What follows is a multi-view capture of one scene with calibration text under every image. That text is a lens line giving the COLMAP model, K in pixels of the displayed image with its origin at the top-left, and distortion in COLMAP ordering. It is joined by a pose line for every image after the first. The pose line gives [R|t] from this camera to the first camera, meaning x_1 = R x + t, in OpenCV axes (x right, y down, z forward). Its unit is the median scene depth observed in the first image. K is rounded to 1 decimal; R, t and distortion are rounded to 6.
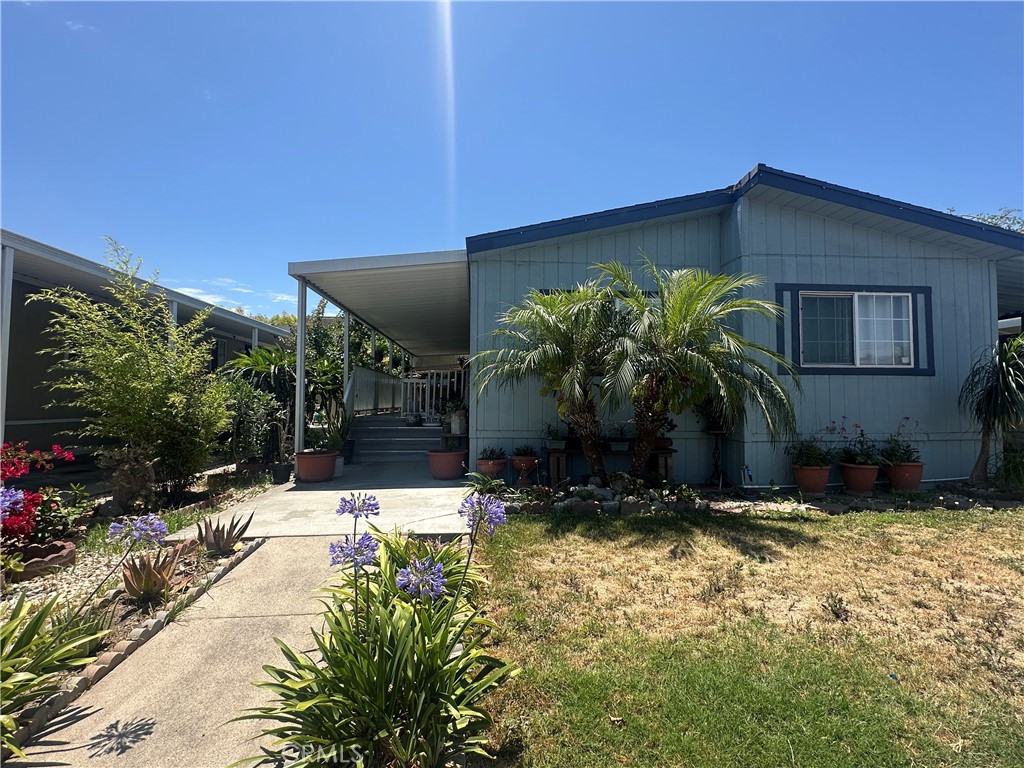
lens RADIAL K [[482.2, 0, 506.0], [0, 482.2, 378.5], [0, 0, 1]] dist [-0.000953, -0.000015]
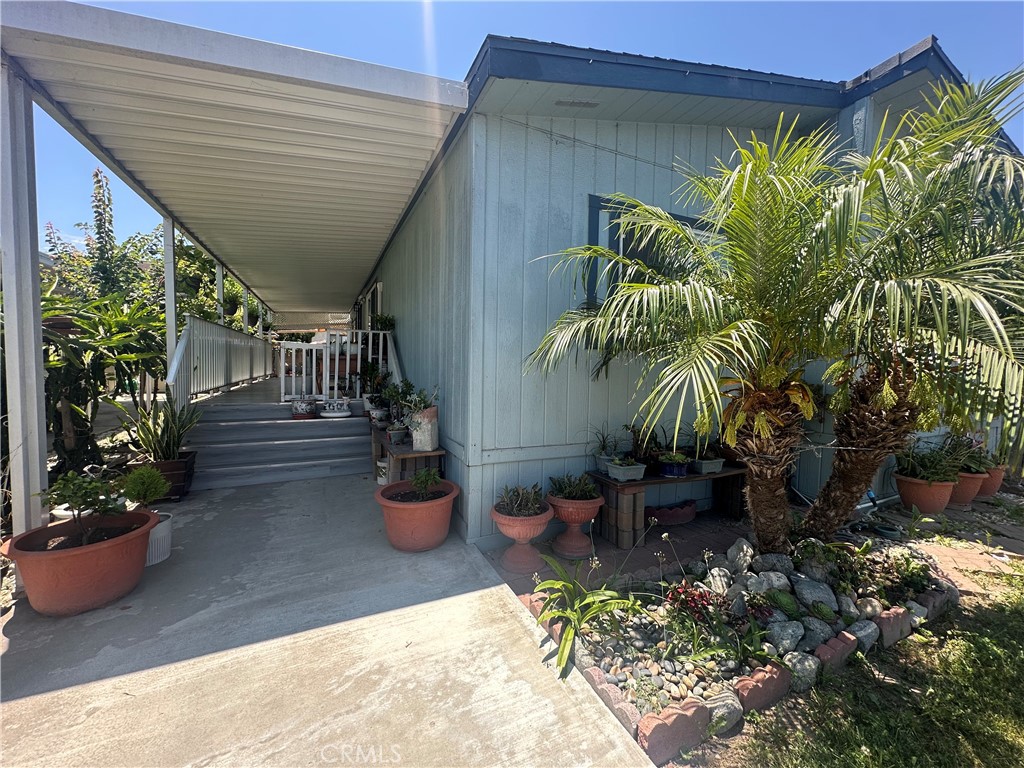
lens RADIAL K [[409.4, 0, 510.1], [0, 409.4, 380.8], [0, 0, 1]] dist [-0.000452, 0.000640]
pose [[0.933587, -0.003434, 0.358333, -0.128221], [-0.029946, 0.995709, 0.087564, -0.004804], [-0.357096, -0.092480, 0.929478, 0.391306]]
